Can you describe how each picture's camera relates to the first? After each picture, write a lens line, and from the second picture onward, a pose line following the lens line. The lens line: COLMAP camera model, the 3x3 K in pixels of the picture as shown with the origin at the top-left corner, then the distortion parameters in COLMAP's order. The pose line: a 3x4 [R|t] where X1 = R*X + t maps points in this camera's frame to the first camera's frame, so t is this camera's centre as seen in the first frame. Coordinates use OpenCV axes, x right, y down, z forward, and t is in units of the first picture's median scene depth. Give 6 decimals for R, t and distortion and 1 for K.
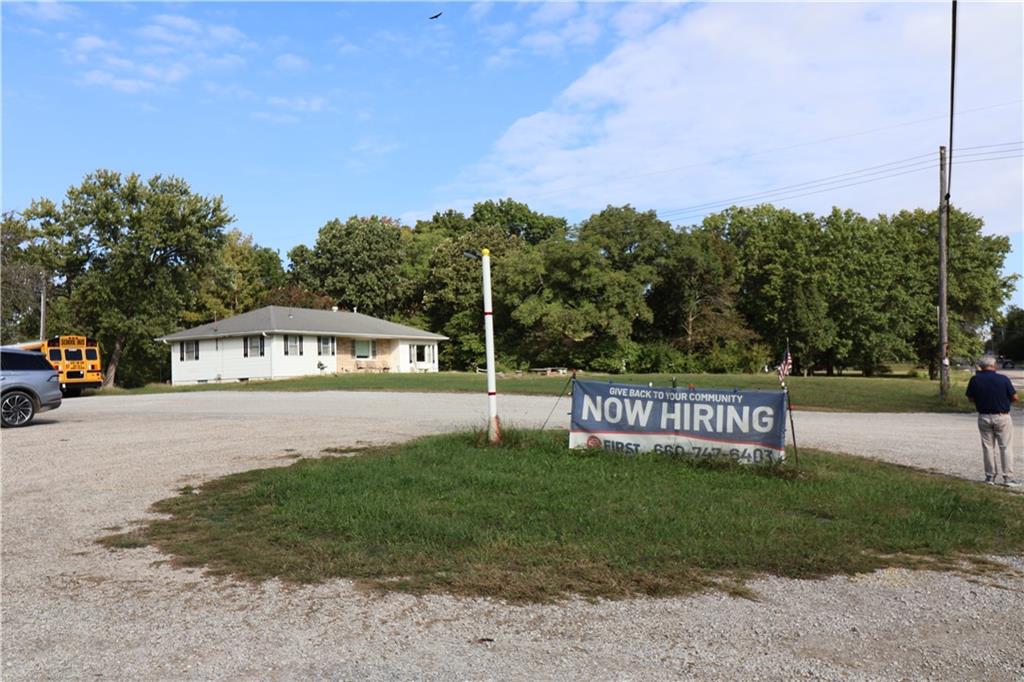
lens RADIAL K [[811.8, 0, 512.0], [0, 811.8, 341.0], [0, 0, 1]] dist [0.019212, -0.001897]
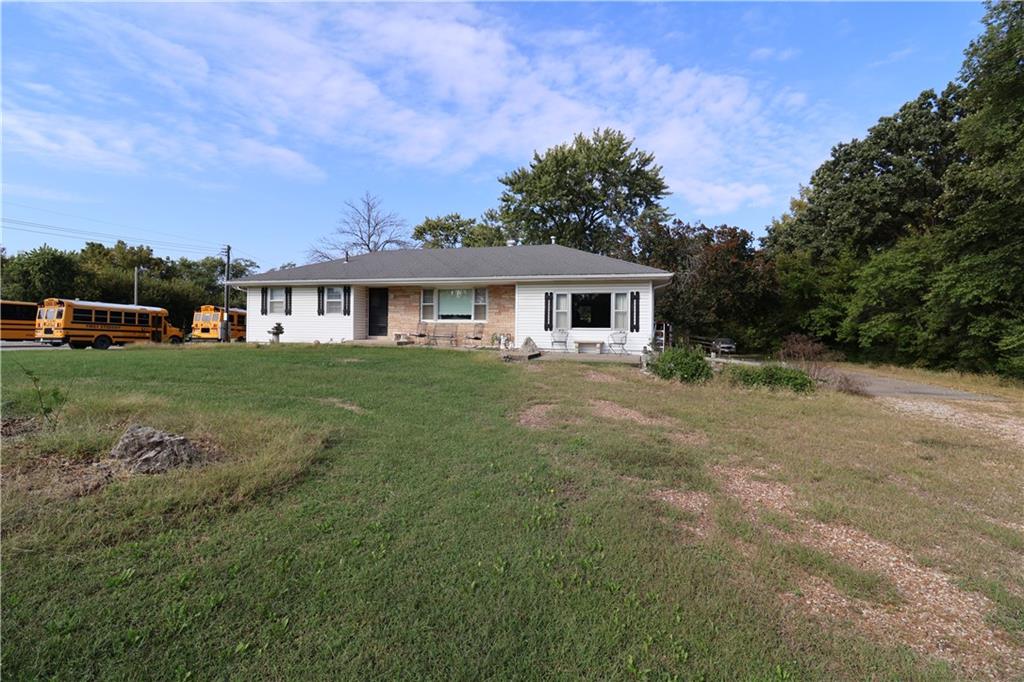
lens RADIAL K [[523.3, 0, 512.0], [0, 523.3, 341.0], [0, 0, 1]] dist [-0.001401, -0.033390]
pose [[0.184374, 0.048619, -0.981653, 0.193652], [0.016513, 0.998482, 0.052554, 0.016537], [0.982717, -0.025900, 0.183292, 0.911675]]
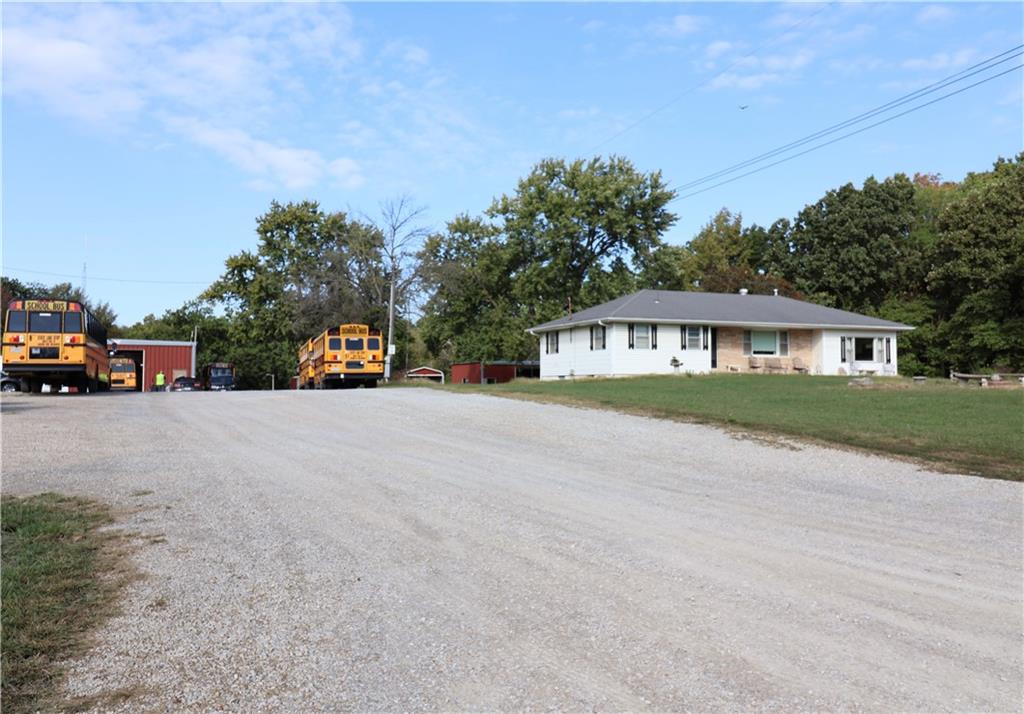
lens RADIAL K [[851.8, 0, 488.8], [0, 851.8, 357.5], [0, 0, 1]] dist [0.019436, -0.002598]
pose [[0.740679, 0.016628, -0.671654, 0.155105], [-0.001094, 0.999722, 0.023544, 0.005168], [0.671859, -0.016704, 0.740491, 0.214258]]
